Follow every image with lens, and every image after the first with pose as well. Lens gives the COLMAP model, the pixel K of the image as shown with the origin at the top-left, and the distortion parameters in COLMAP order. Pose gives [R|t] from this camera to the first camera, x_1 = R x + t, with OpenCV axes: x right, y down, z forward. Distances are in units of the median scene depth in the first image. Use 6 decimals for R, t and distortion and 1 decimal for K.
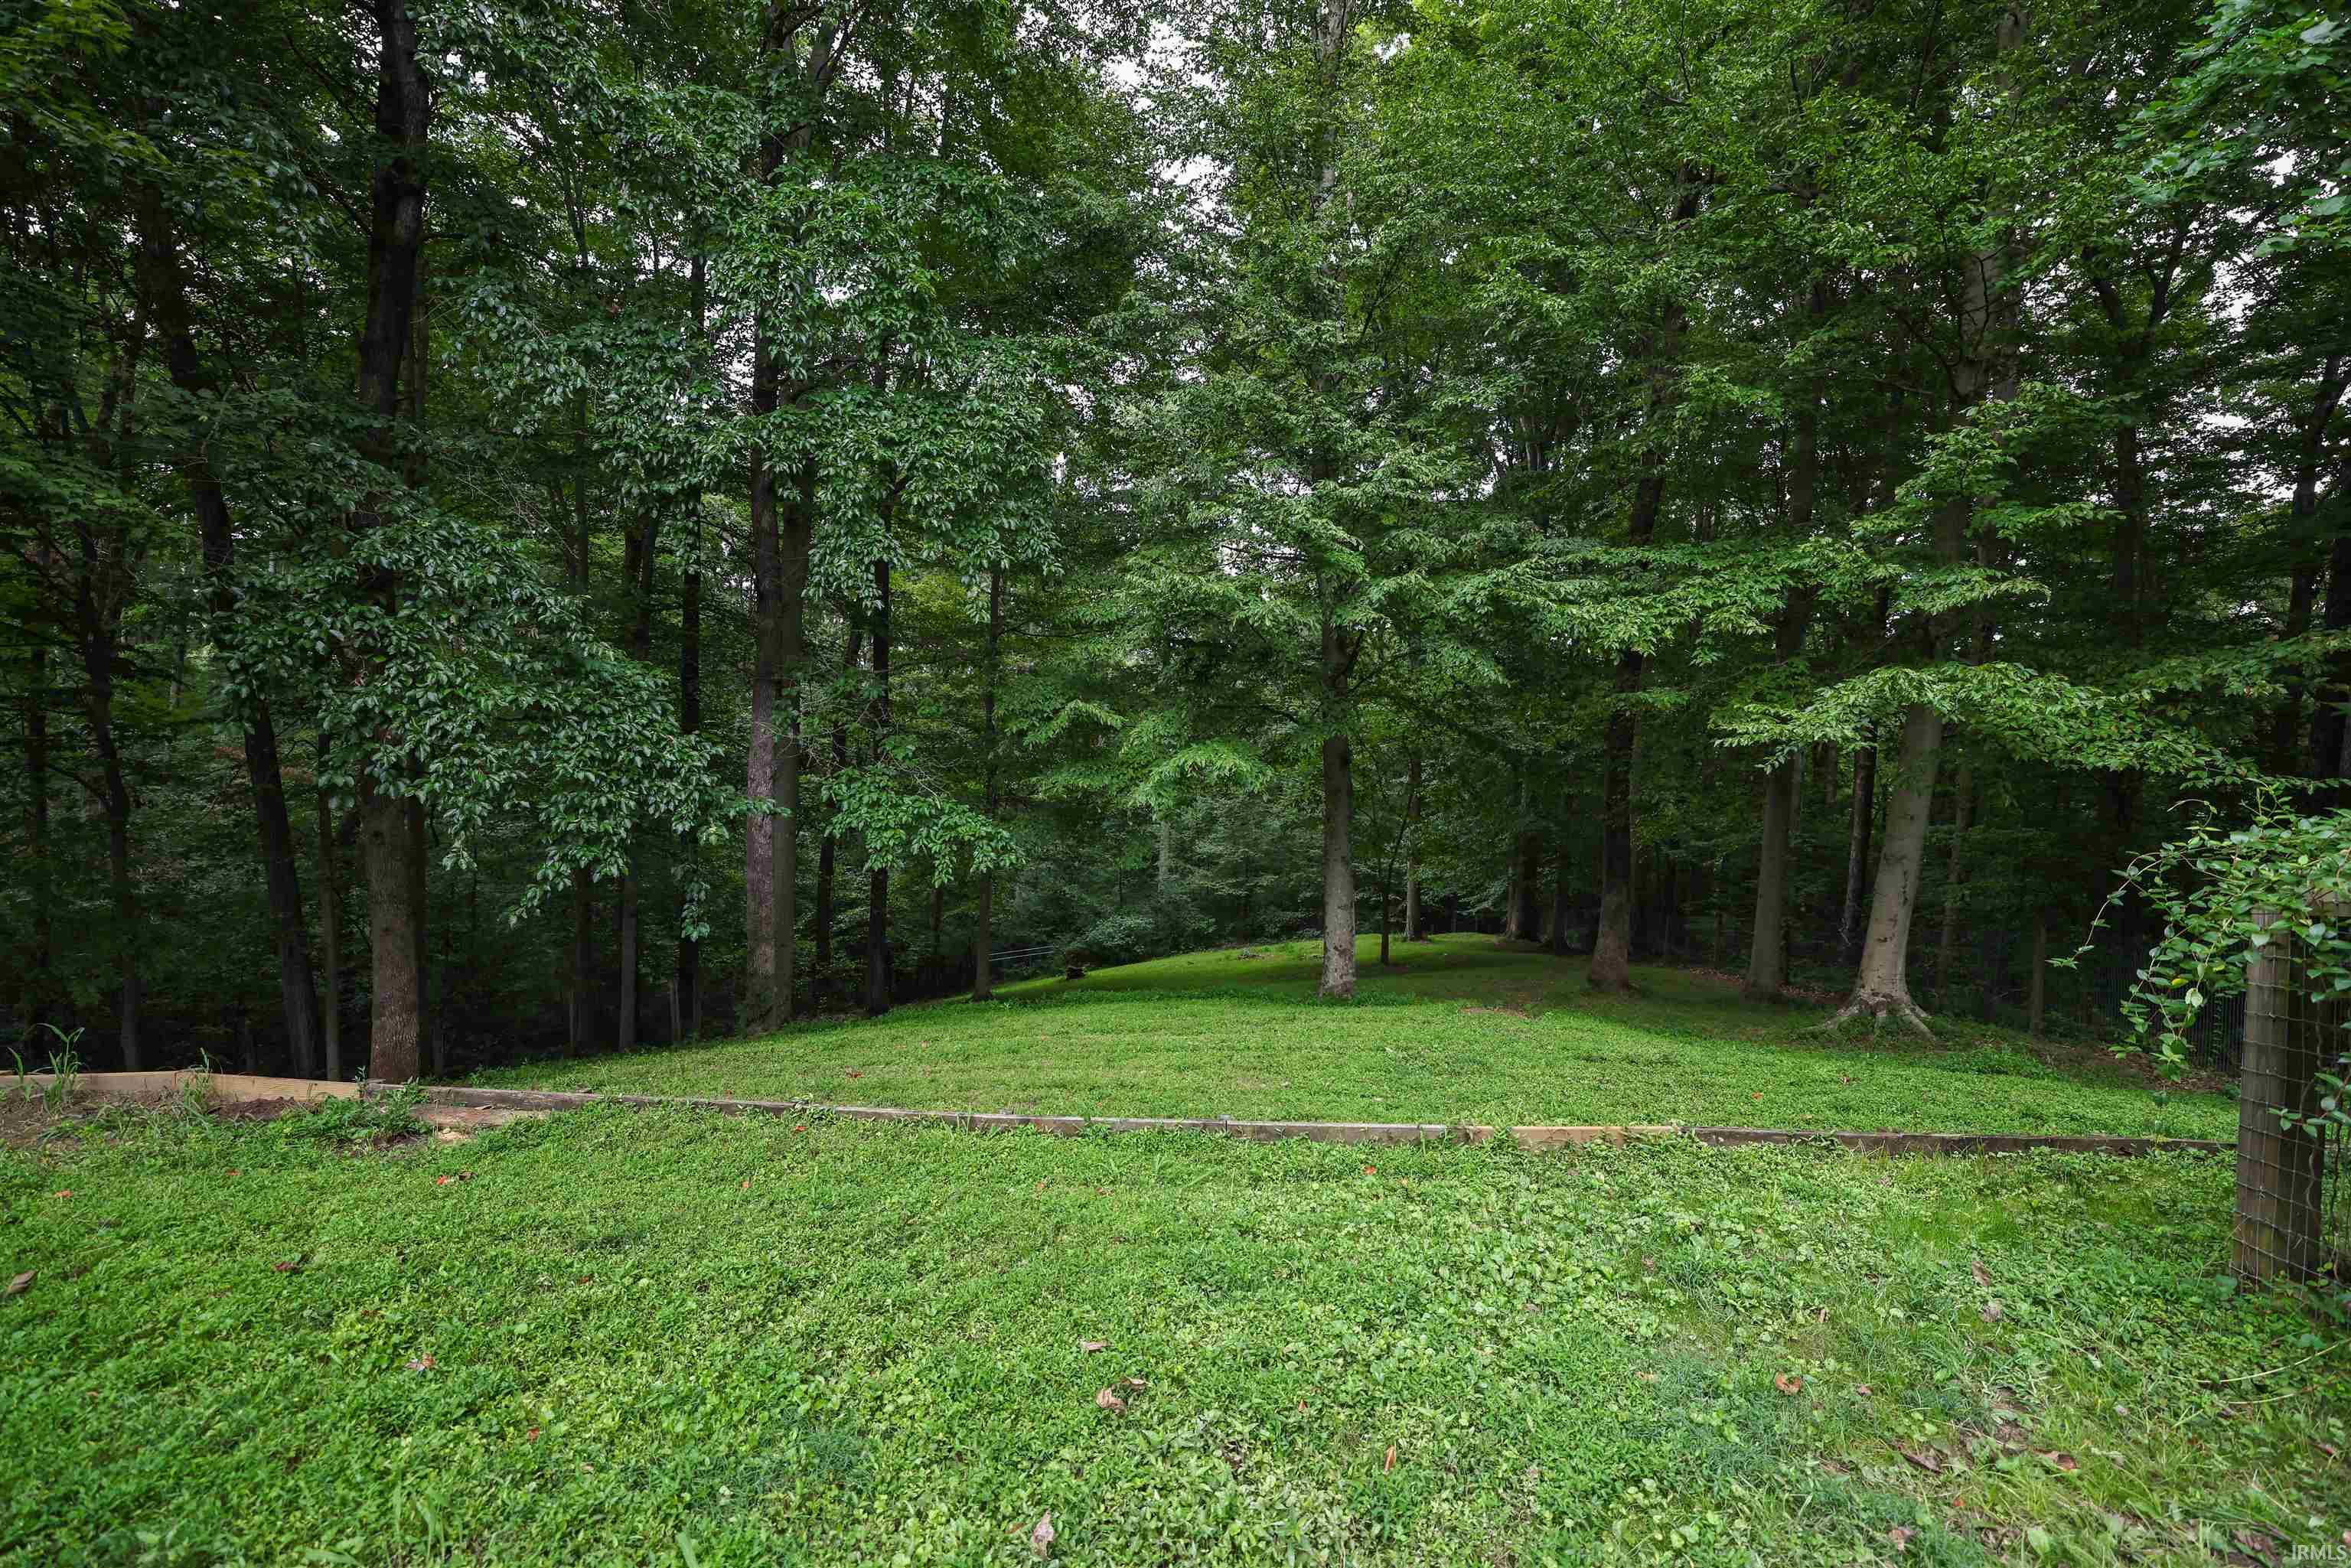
lens RADIAL K [[1012.7, 0, 1187.8], [0, 1012.7, 776.9], [0, 0, 1]] dist [-0.019459, 0.005617]
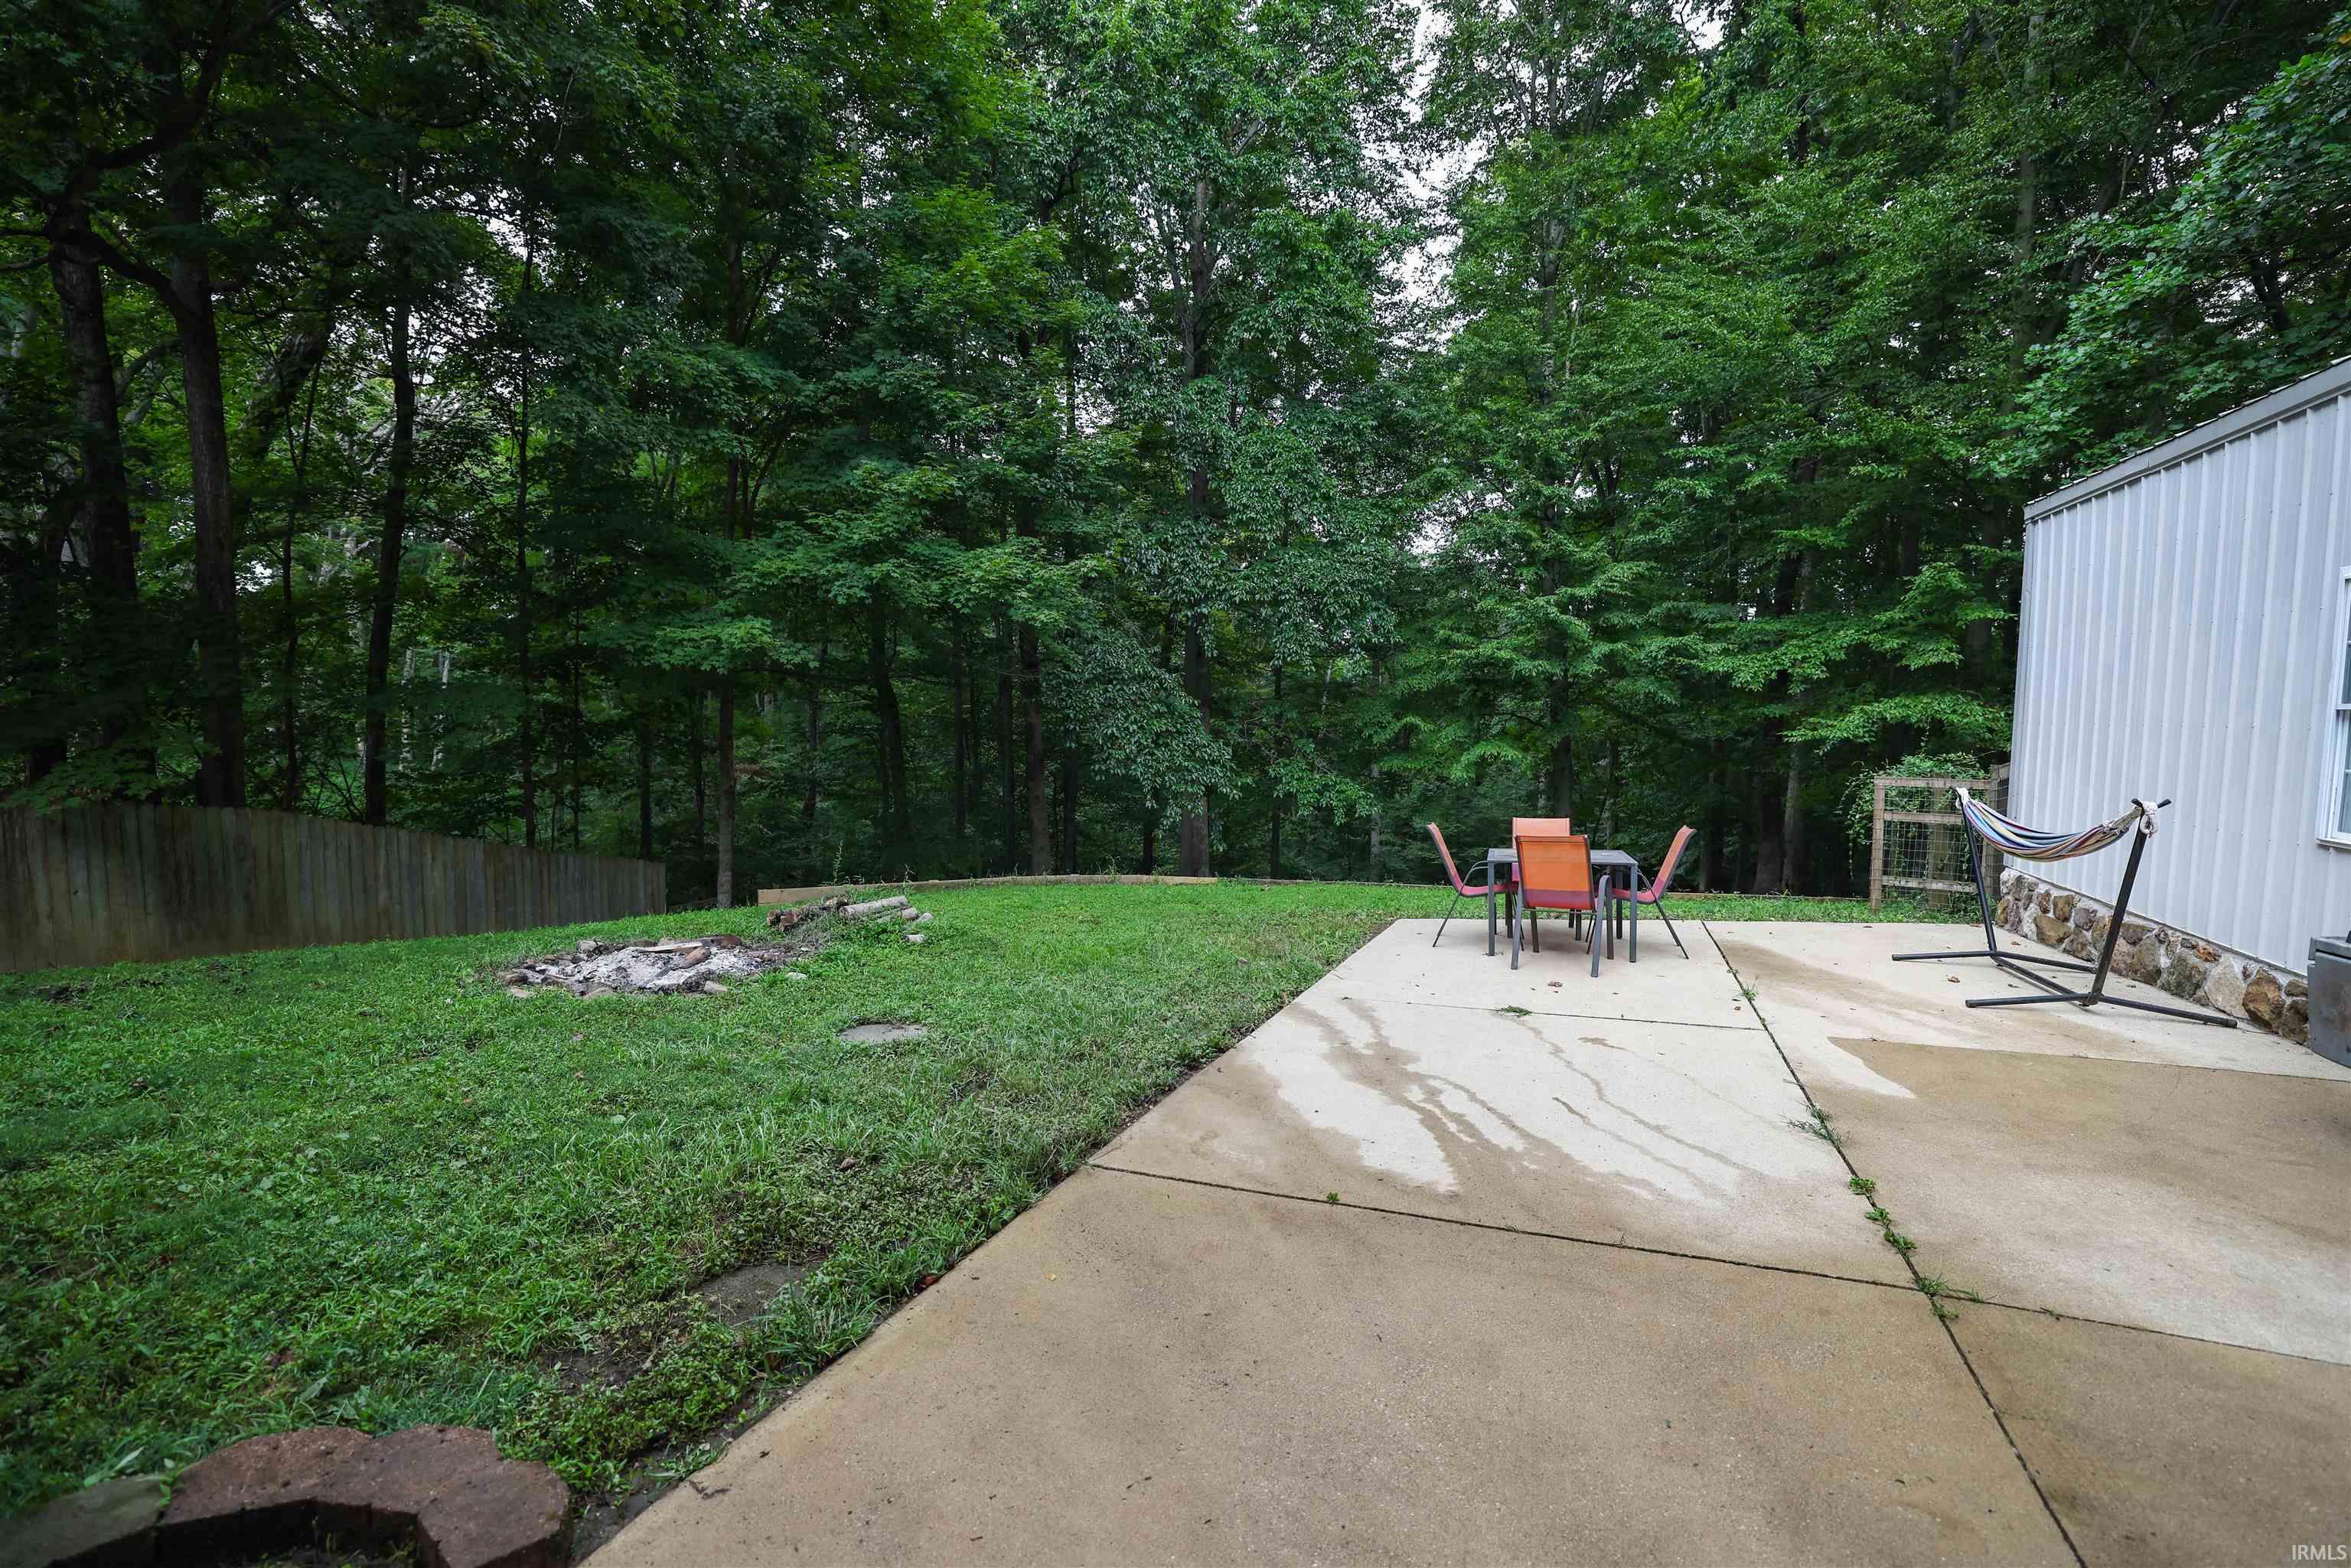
lens RADIAL K [[1012.7, 0, 1192.1], [0, 1012.7, 792.6], [0, 0, 1]] dist [-0.019459, 0.005617]
pose [[0.985341, -0.006730, -0.170465, -0.177378], [0.011240, 0.999612, 0.025503, 0.003429], [0.170227, -0.027045, 0.985034, -0.717293]]
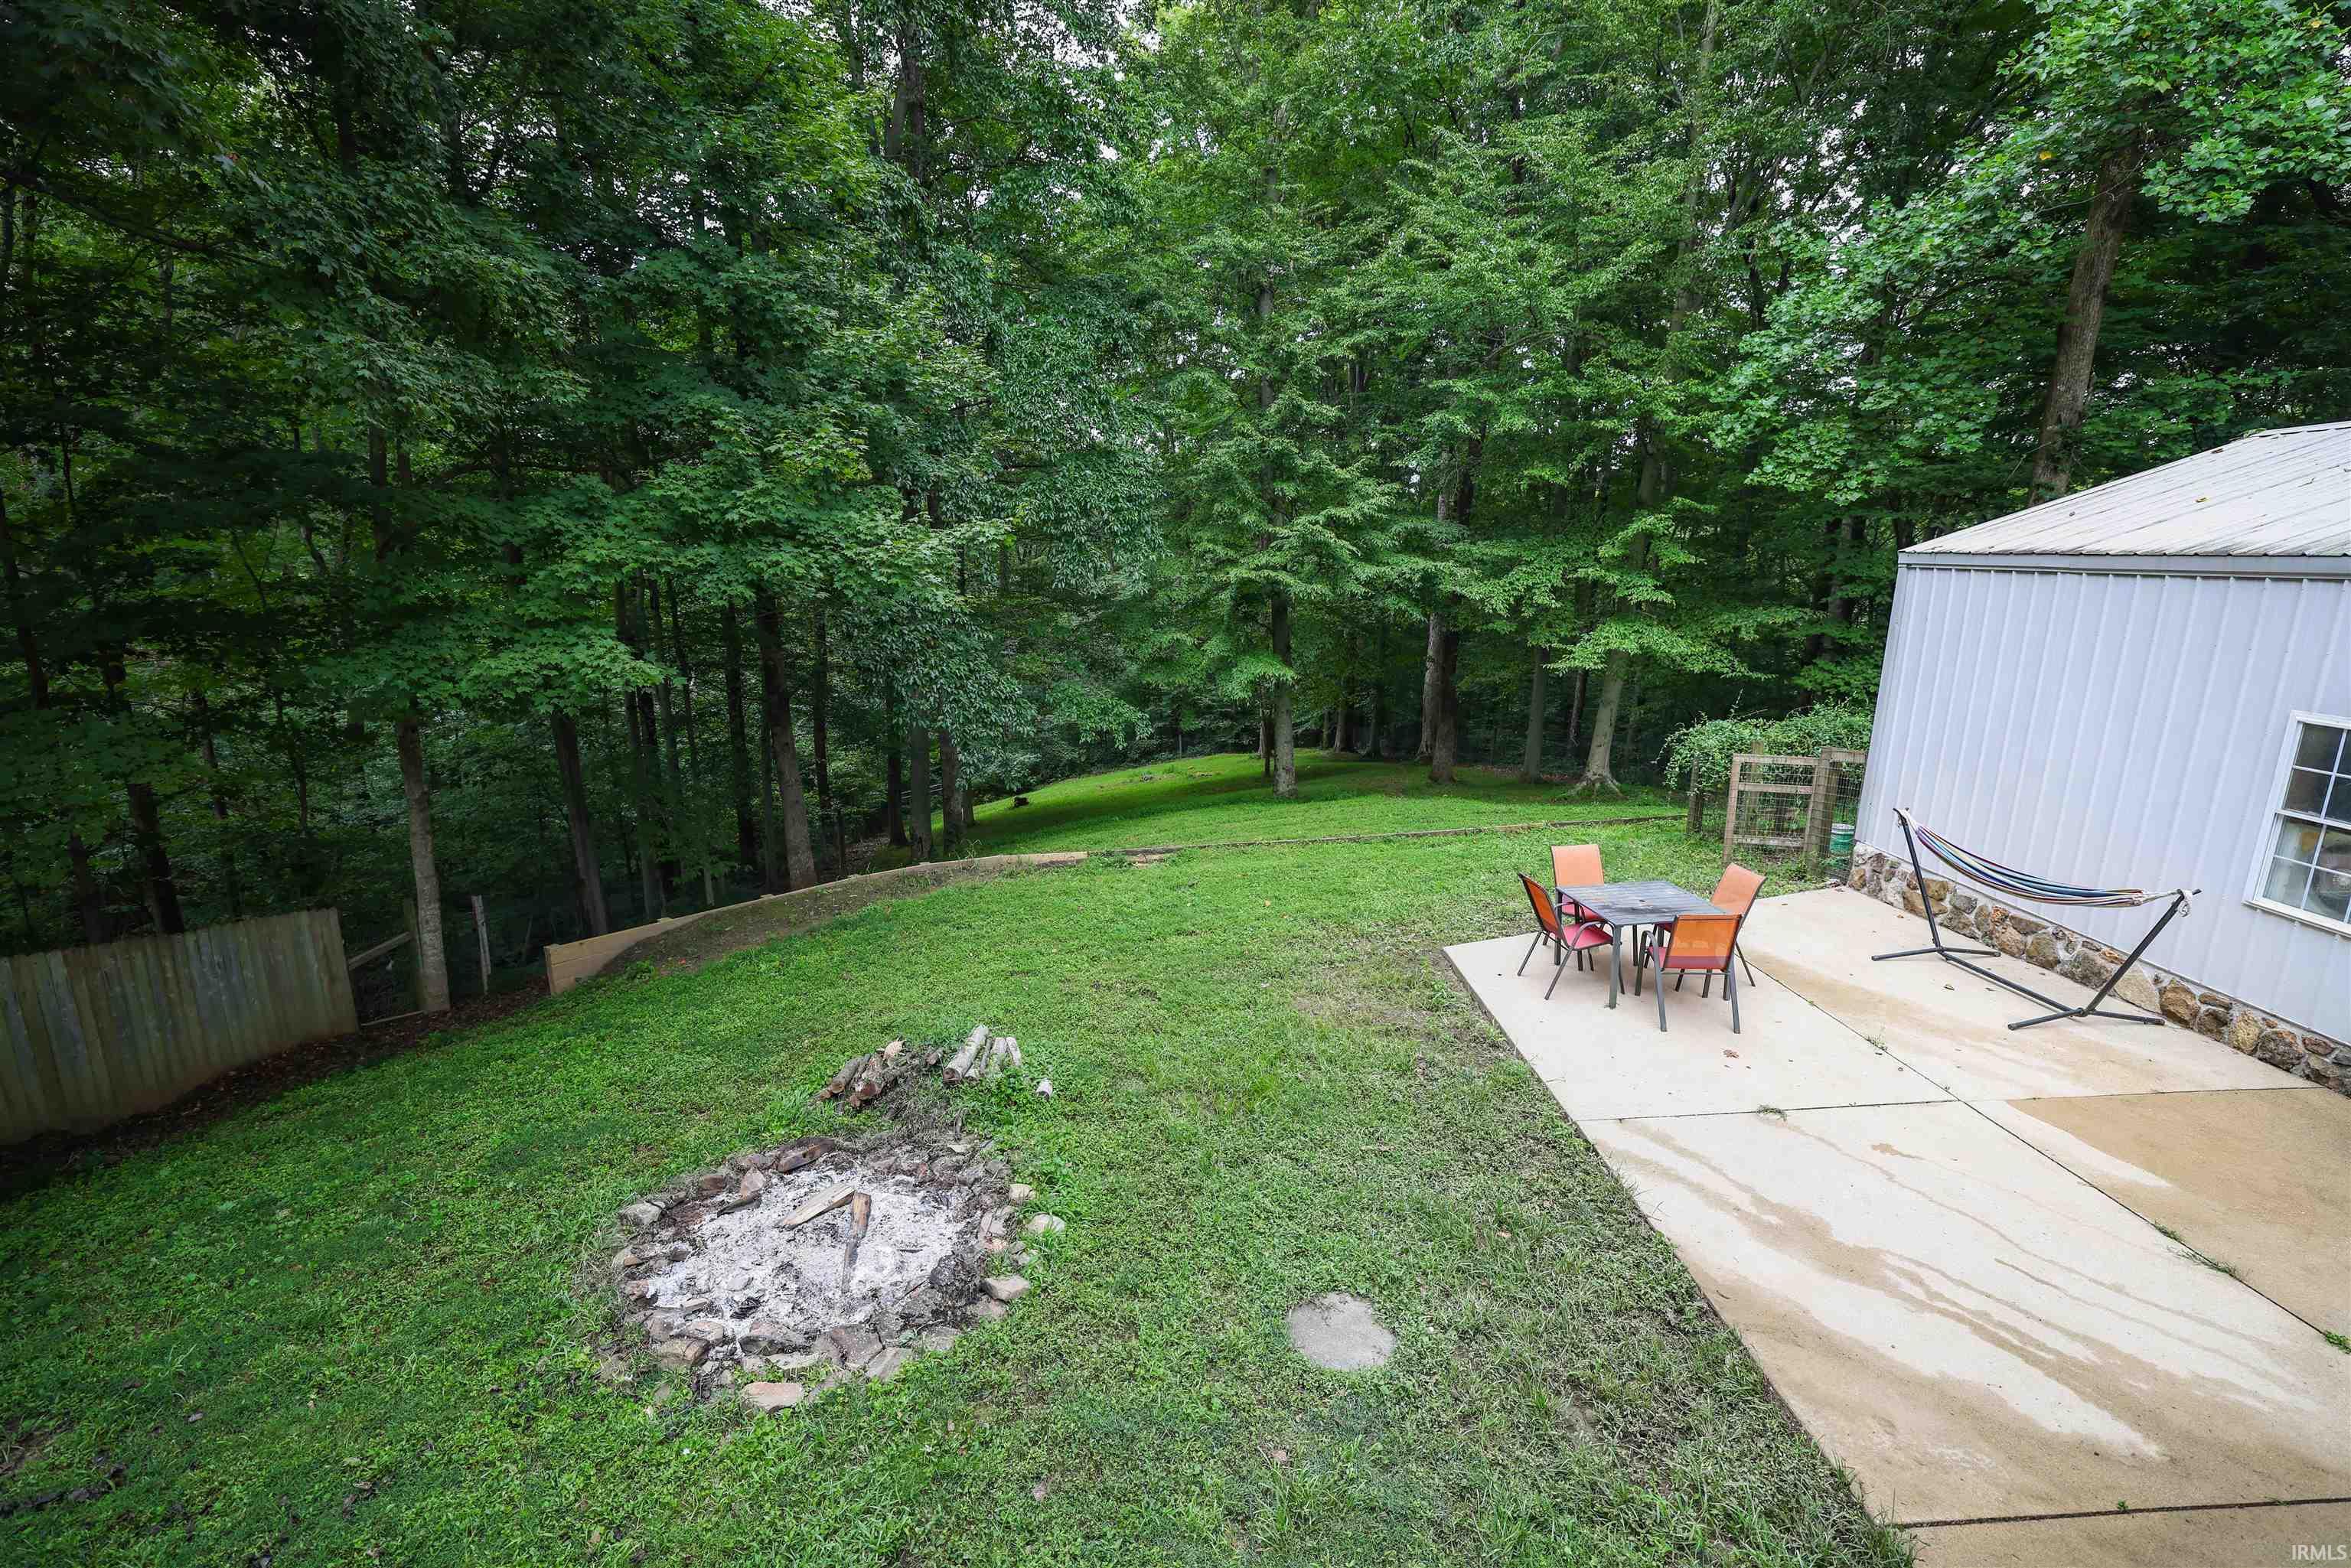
lens RADIAL K [[1012.7, 0, 1196.5], [0, 1012.7, 776.0], [0, 0, 1]] dist [-0.019459, 0.005617]
pose [[0.970698, -0.070519, 0.229720, -0.476771], [0.029356, 0.983610, 0.177904, -0.139513], [-0.238501, -0.165948, 0.956859, -0.635898]]
